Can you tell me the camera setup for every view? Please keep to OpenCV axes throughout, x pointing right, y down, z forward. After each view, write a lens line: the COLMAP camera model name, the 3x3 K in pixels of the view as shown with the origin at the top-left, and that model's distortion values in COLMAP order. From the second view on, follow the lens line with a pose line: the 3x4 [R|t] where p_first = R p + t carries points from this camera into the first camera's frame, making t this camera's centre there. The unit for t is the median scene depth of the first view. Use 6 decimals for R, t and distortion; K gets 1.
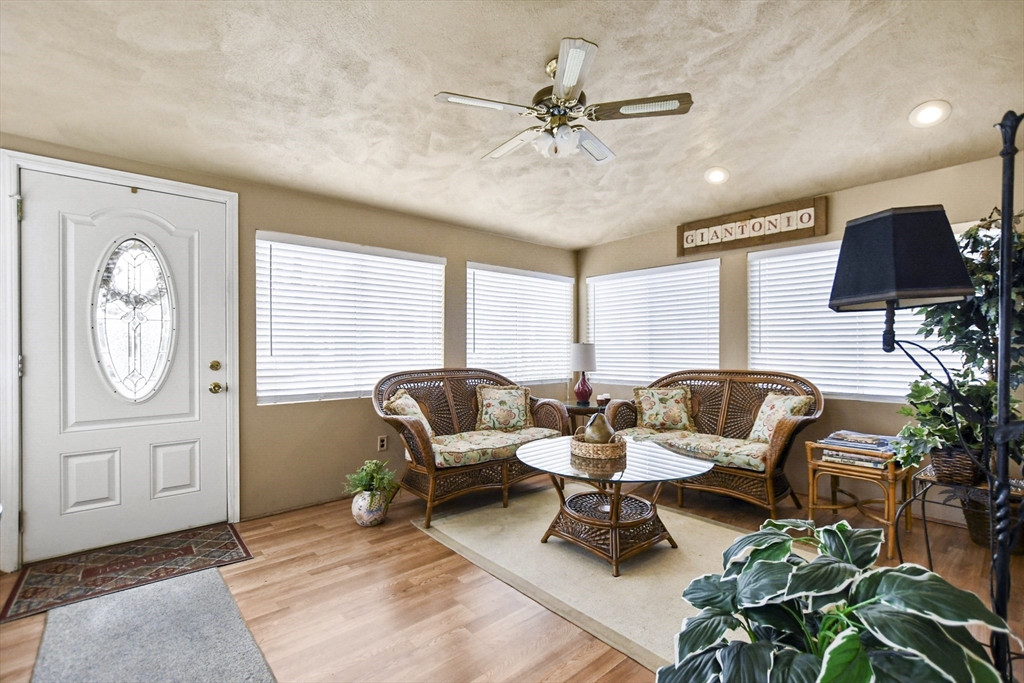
lens RADIAL K [[478.2, 0, 514.6], [0, 478.2, 346.2], [0, 0, 1]] dist [-0.005622, -0.000183]
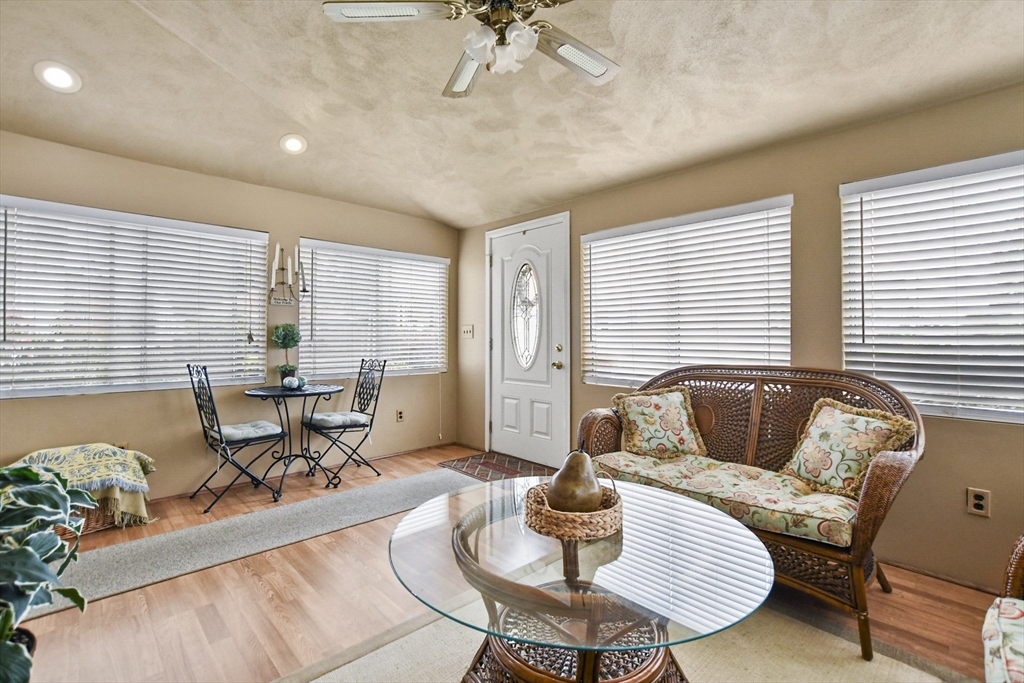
lens RADIAL K [[480.9, 0, 509.4], [0, 480.9, 331.2], [0, 0, 1]] dist [-0.001216, -0.000021]
pose [[0.002480, -0.009905, -0.999948, 0.672852], [-0.001273, 0.999950, -0.009908, 0.007309], [0.999996, 0.001297, 0.002467, 0.836258]]
